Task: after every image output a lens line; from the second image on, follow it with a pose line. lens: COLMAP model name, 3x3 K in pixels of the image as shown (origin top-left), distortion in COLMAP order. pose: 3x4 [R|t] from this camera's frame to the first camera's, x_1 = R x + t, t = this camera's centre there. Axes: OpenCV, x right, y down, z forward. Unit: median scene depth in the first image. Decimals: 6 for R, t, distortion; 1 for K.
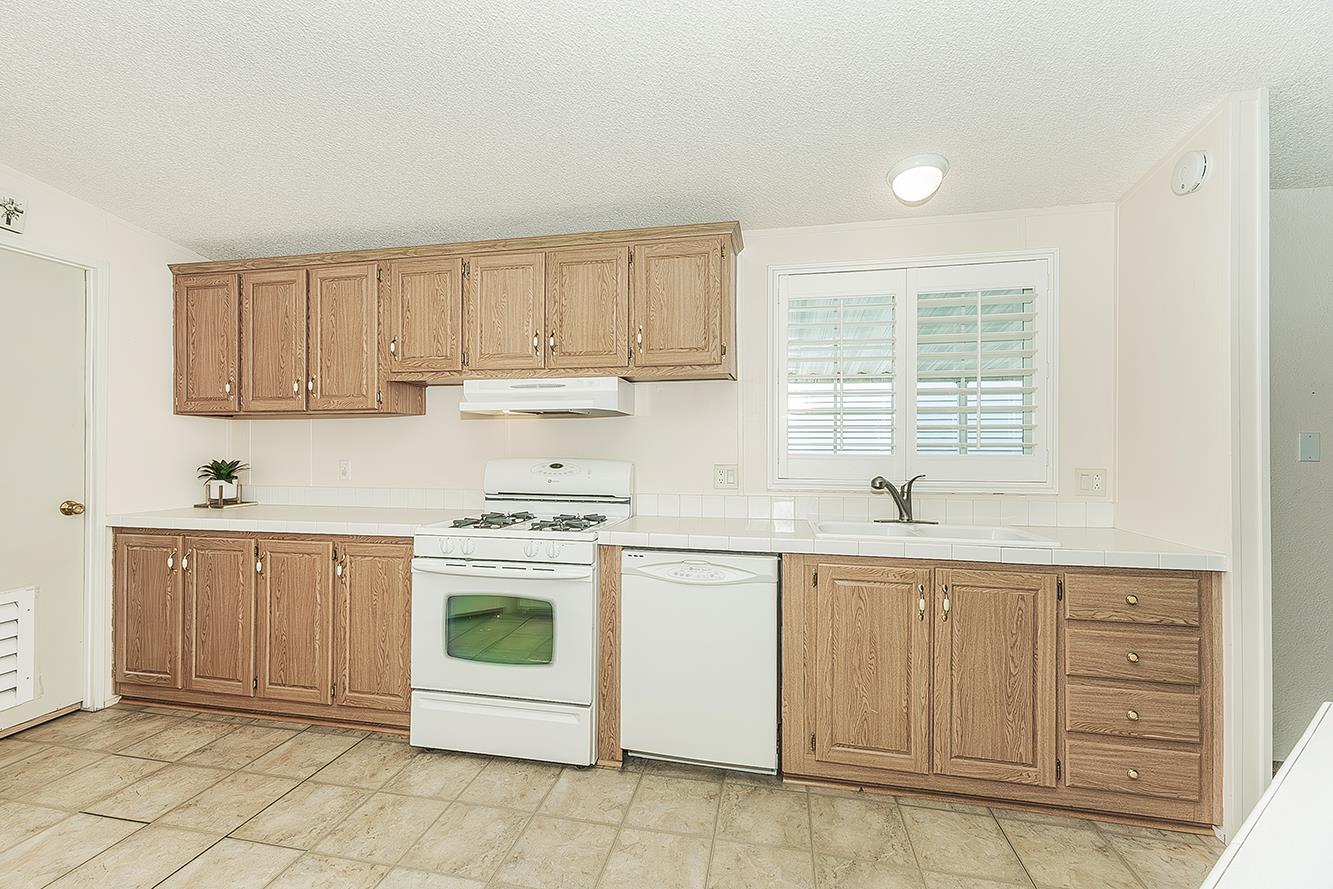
lens RADIAL K [[560.7, 0, 673.7], [0, 560.7, 435.4], [0, 0, 1]] dist [0.004765, 0.000273]
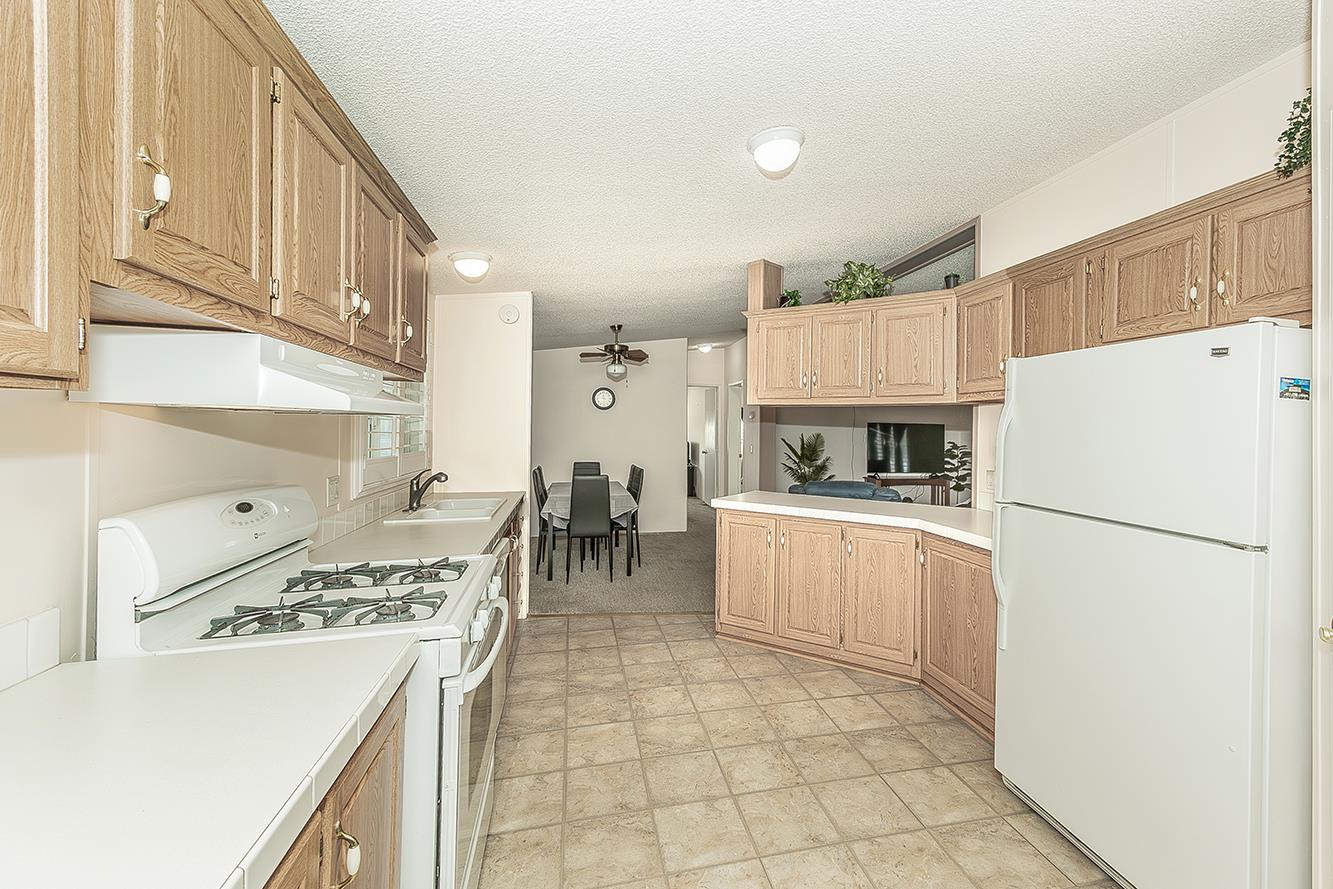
lens RADIAL K [[560.7, 0, 673.7], [0, 560.7, 435.4], [0, 0, 1]] dist [0.004765, 0.000273]
pose [[-0.367301, -0.008842, 0.930060, -1.357850], [-0.014308, 0.999890, 0.003855, -0.037444], [-0.929992, -0.011891, -0.367387, 1.287550]]
